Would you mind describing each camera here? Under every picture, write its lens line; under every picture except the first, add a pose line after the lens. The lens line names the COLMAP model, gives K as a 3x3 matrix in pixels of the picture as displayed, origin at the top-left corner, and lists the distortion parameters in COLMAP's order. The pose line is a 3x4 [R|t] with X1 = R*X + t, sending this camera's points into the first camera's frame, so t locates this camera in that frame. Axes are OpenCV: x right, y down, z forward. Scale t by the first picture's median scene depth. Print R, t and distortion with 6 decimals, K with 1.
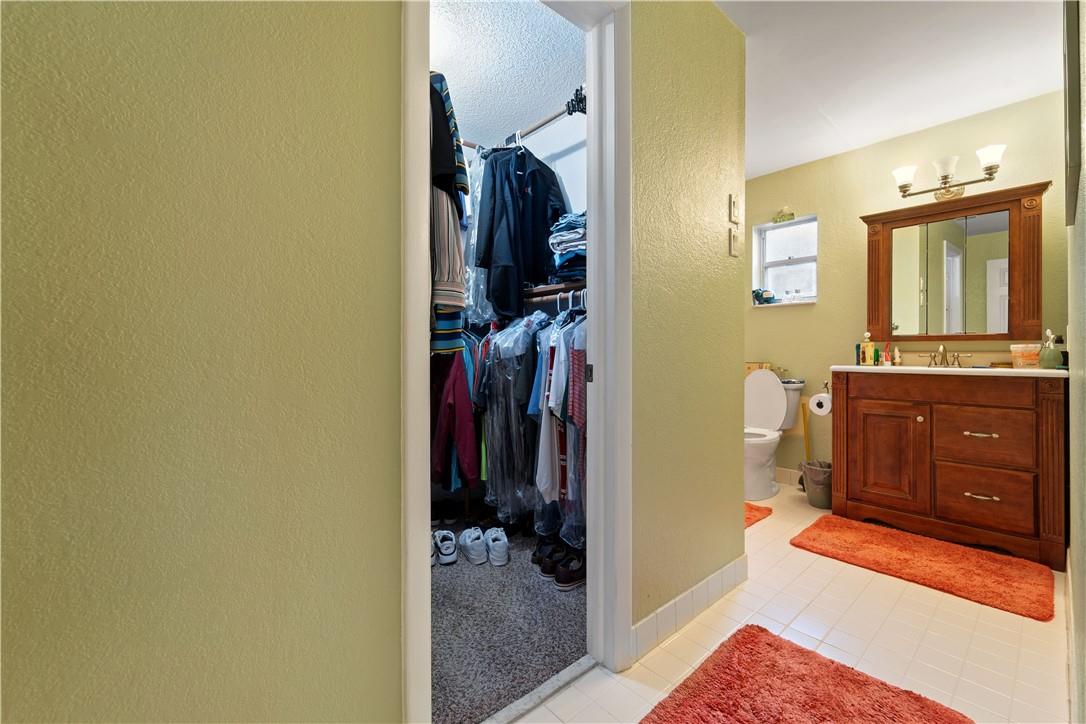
lens RADIAL K [[448.5, 0, 535.6], [0, 448.5, 349.8], [0, 0, 1]] dist [-0.001442, -0.002287]
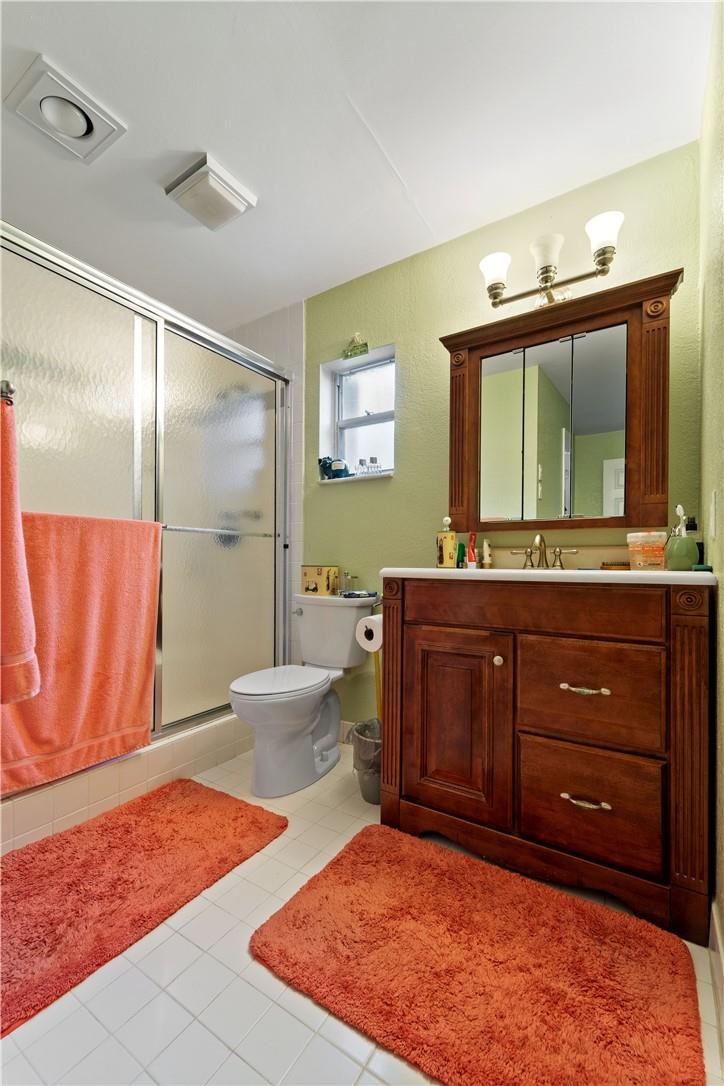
lens RADIAL K [[448.5, 0, 356.2], [0, 448.5, 561.7], [0, 0, 1]] dist [-0.001442, -0.002287]
pose [[0.960396, 0.004480, 0.278603, 0.507769], [-0.005684, 0.999978, 0.003514, 0.027639], [-0.278581, -0.004959, 0.960400, 0.486880]]
